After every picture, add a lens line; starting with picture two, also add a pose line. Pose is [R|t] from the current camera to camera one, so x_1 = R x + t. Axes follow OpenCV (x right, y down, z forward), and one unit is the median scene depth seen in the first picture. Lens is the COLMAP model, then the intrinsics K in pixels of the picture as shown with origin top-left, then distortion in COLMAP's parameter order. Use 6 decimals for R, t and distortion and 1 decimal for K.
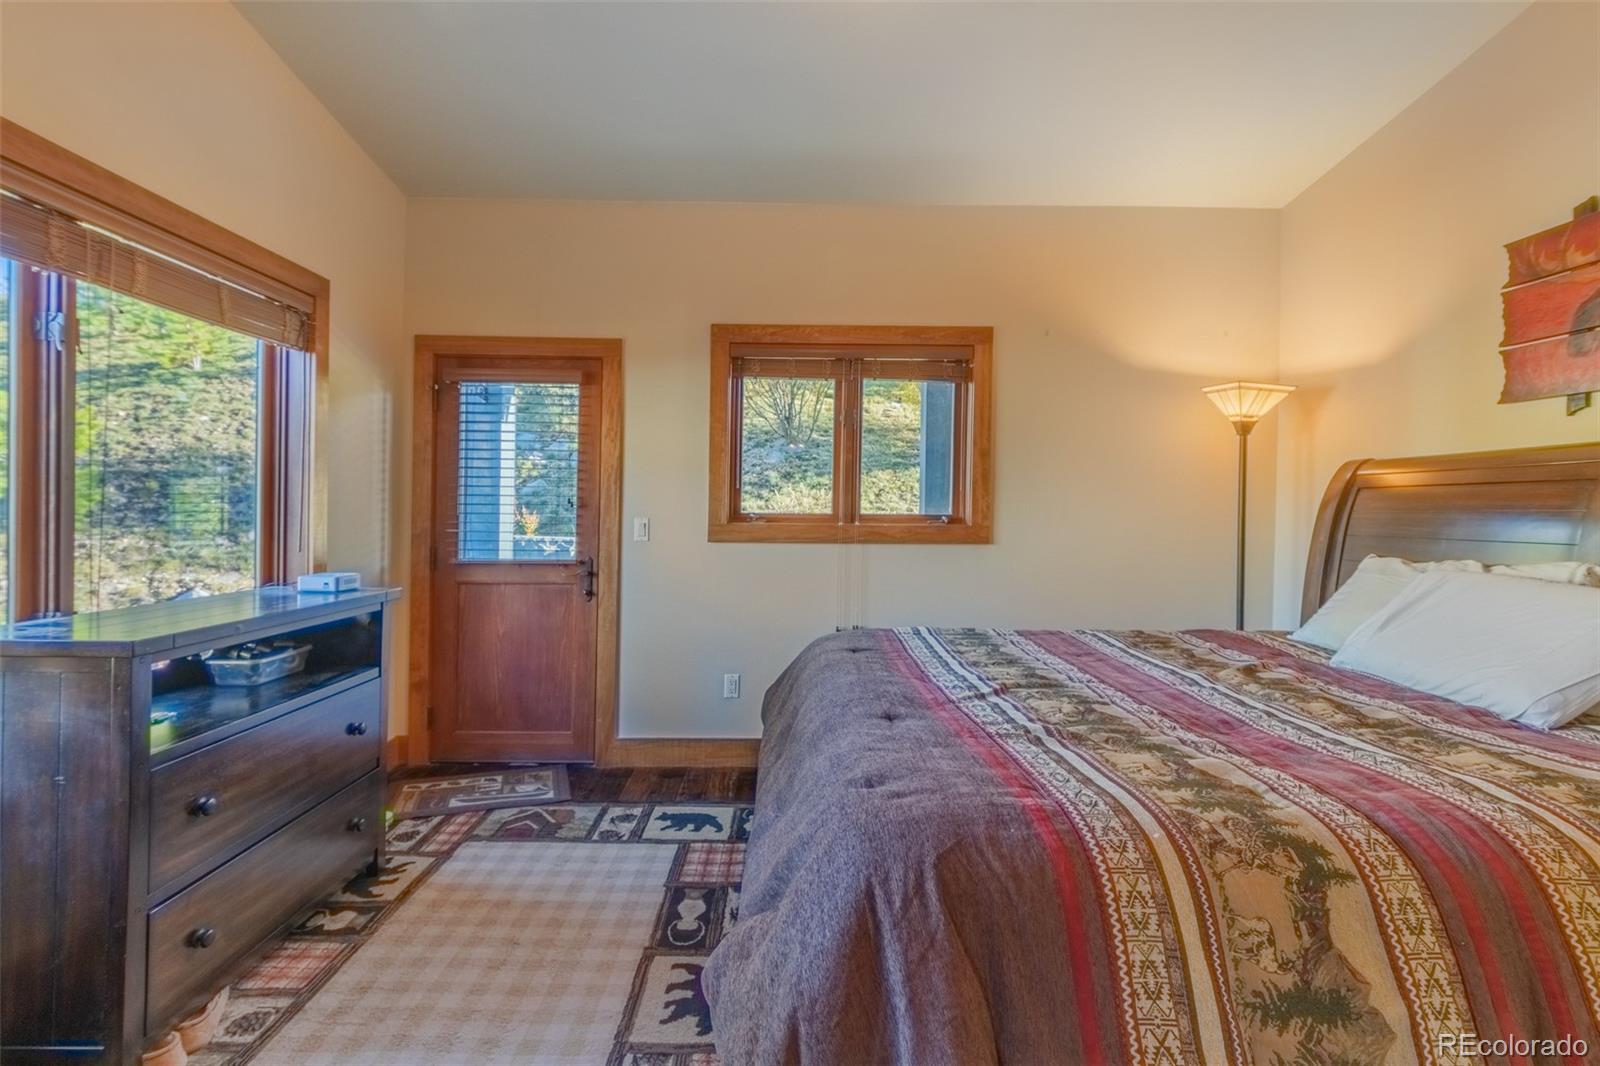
lens RADIAL K [[742.6, 0, 802.1], [0, 742.6, 493.0], [0, 0, 1]] dist [0.000672, 0.000022]
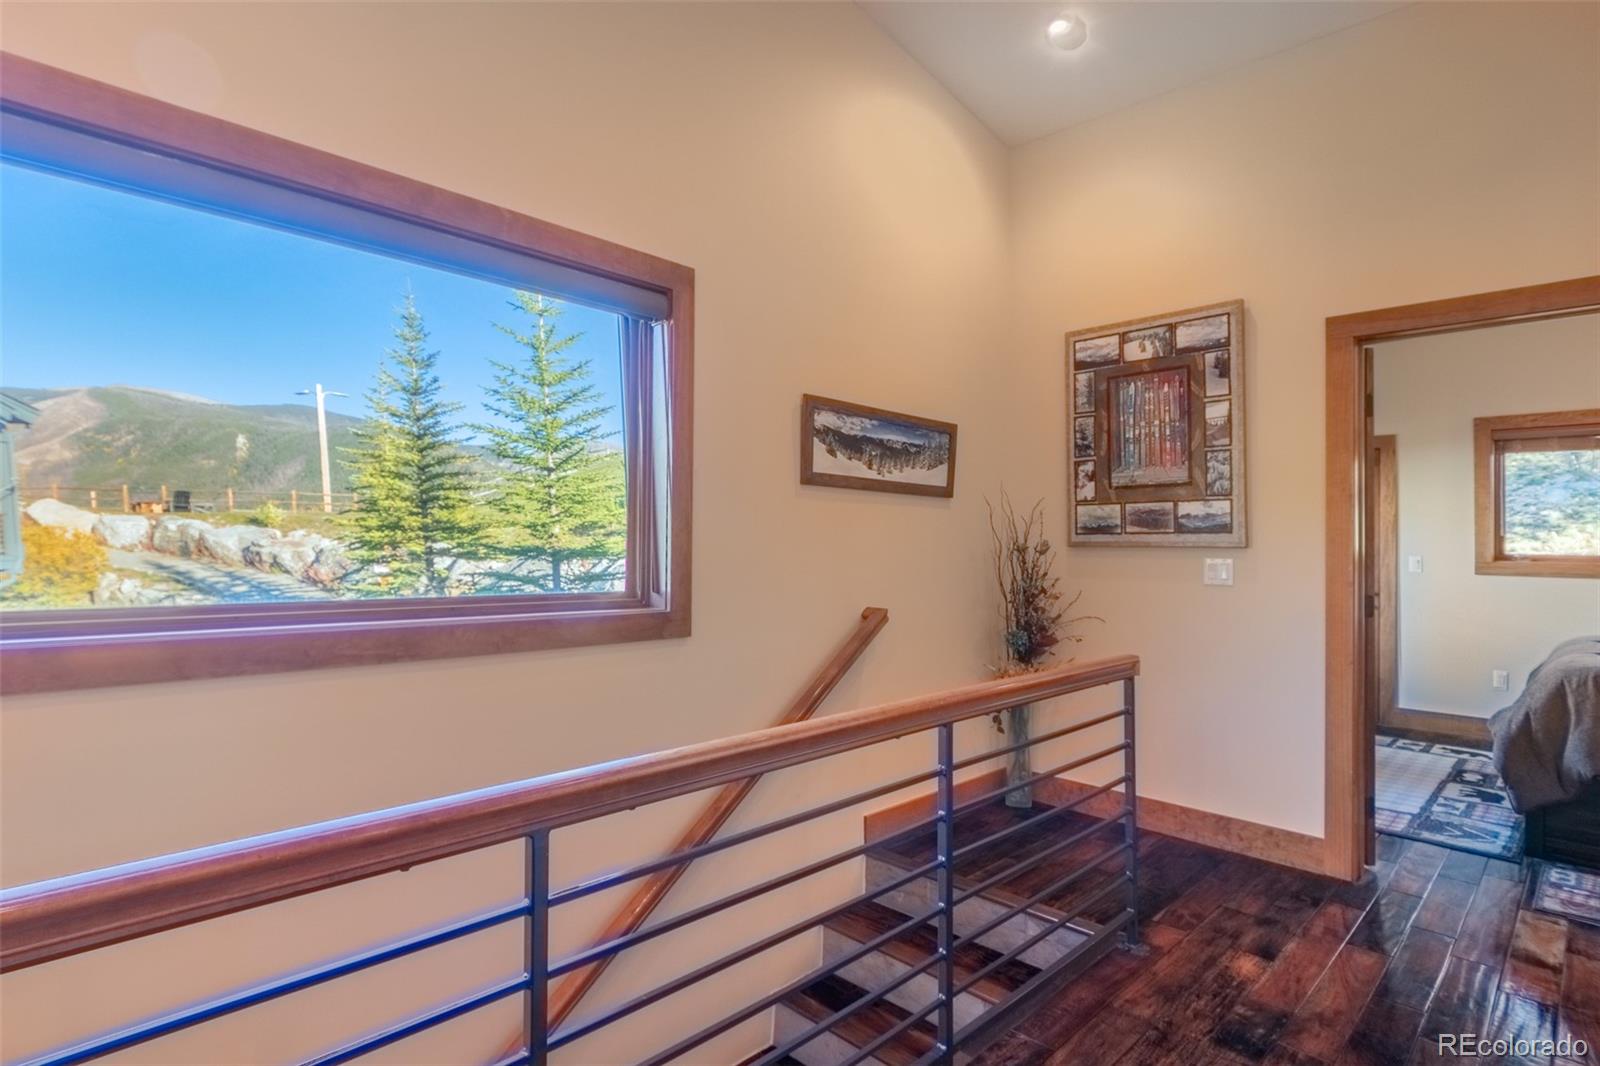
lens RADIAL K [[800.5, 0, 797.2], [0, 800.5, 520.9], [0, 0, 1]] dist [0.000372, -0.000041]
pose [[0.687007, -0.020895, -0.726351, 0.093637], [0.011991, 0.999776, -0.017419, -0.023771], [0.726552, 0.003257, 0.687104, -0.964288]]
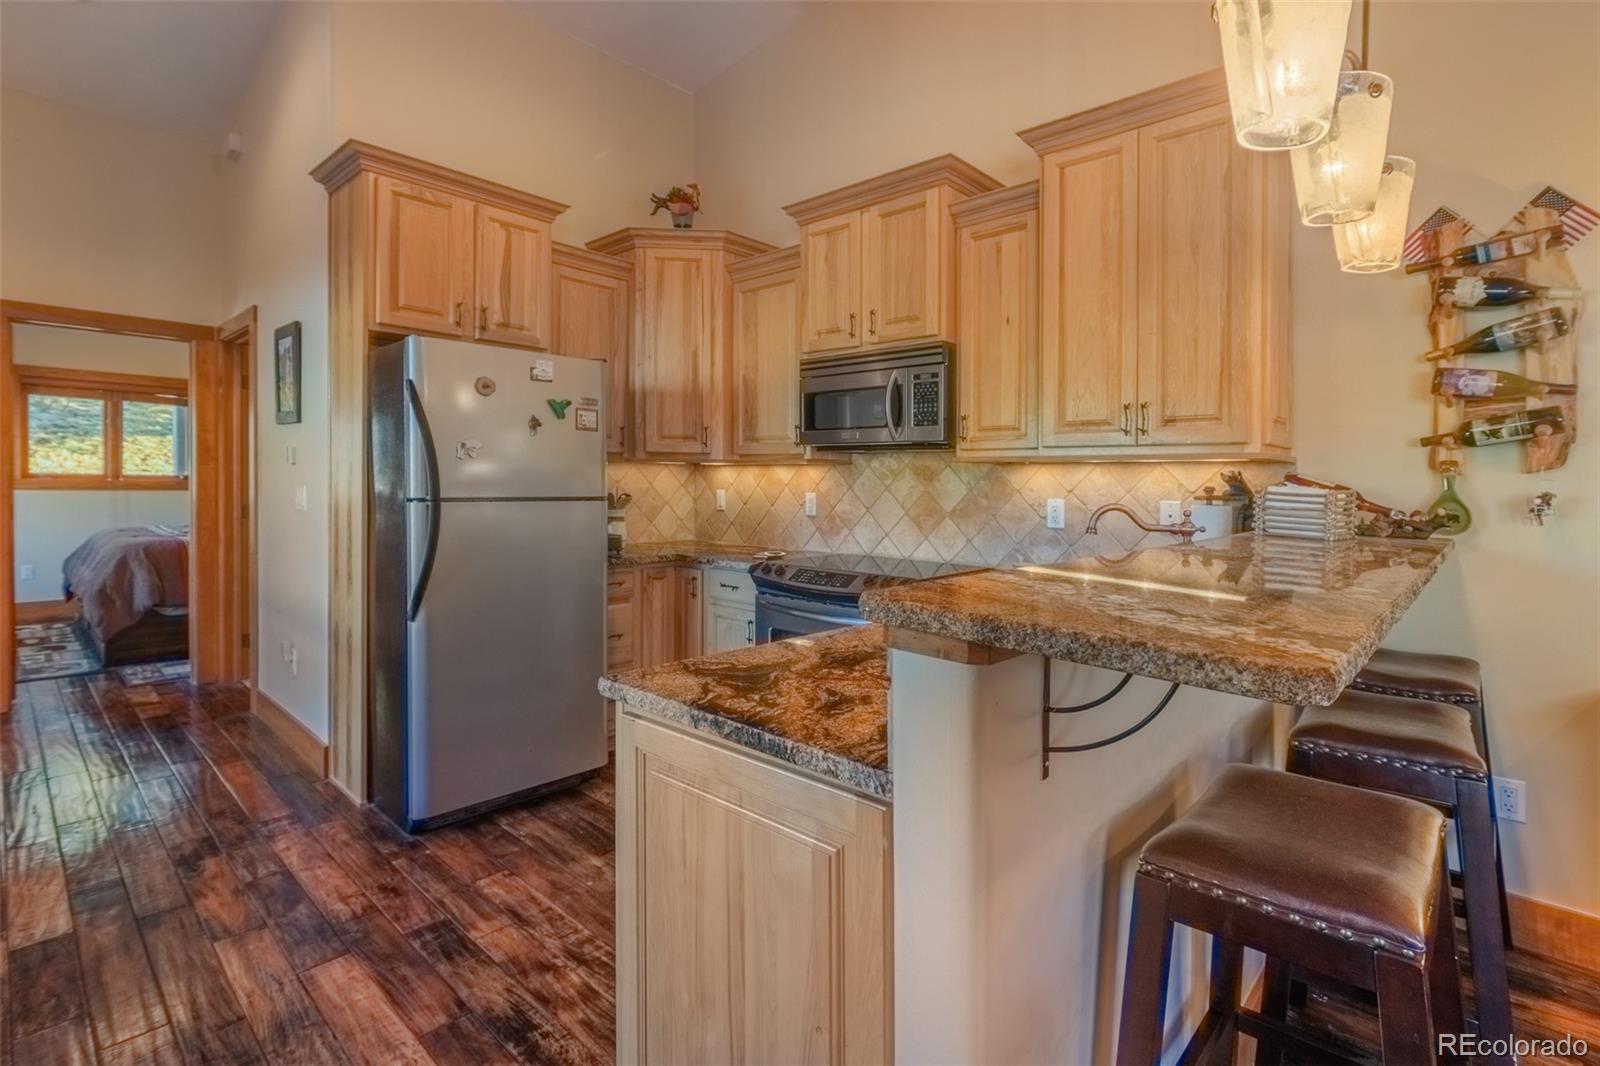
lens RADIAL K [[753.5, 0, 799.3], [0, 753.5, 511.4], [0, 0, 1]] dist [-0.000927, -0.000238]
pose [[0.696108, -0.031189, 0.717259, -0.098111], [-0.024645, 0.997429, 0.067290, -0.048201], [-0.717514, -0.064518, 0.693550, -1.527623]]
